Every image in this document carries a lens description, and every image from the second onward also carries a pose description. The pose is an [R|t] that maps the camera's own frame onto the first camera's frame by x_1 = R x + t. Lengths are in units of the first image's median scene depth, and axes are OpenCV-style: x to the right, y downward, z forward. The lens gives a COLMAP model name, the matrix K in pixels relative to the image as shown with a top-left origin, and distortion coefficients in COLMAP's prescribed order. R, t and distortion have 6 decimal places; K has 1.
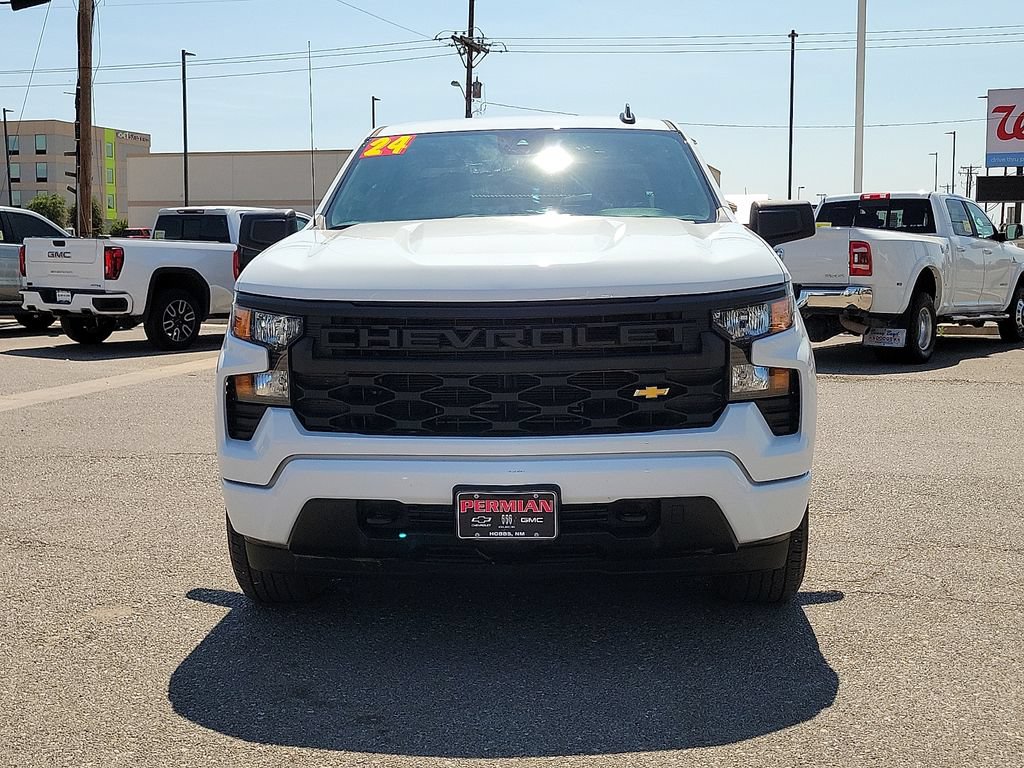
lens RADIAL K [[1318.7, 0, 482.2], [0, 1318.7, 372.2], [0, 0, 1]] dist [0.038526, 0.000000]
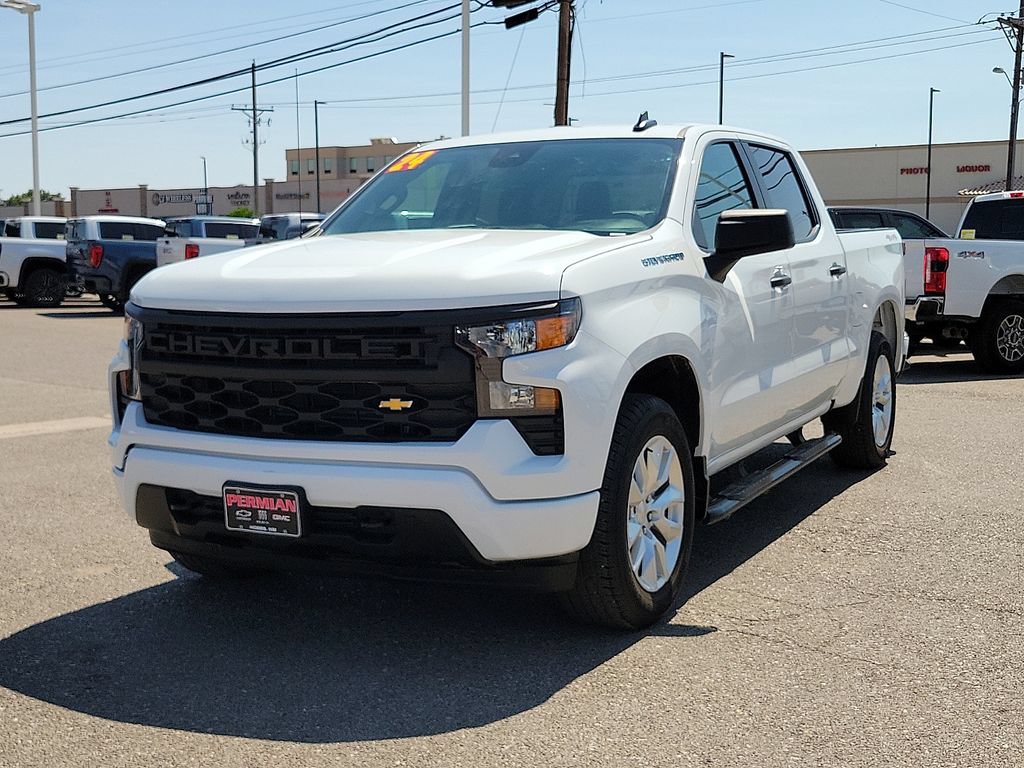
lens RADIAL K [[1318.7, 0, 498.2], [0, 1318.7, 404.2], [0, 0, 1]] dist [0.038526, 0.000000]
pose [[0.909788, 0.050652, -0.411970, 0.620599], [-0.040739, 0.998631, 0.032814, -0.021740], [0.413068, -0.013070, 0.910606, 0.096369]]
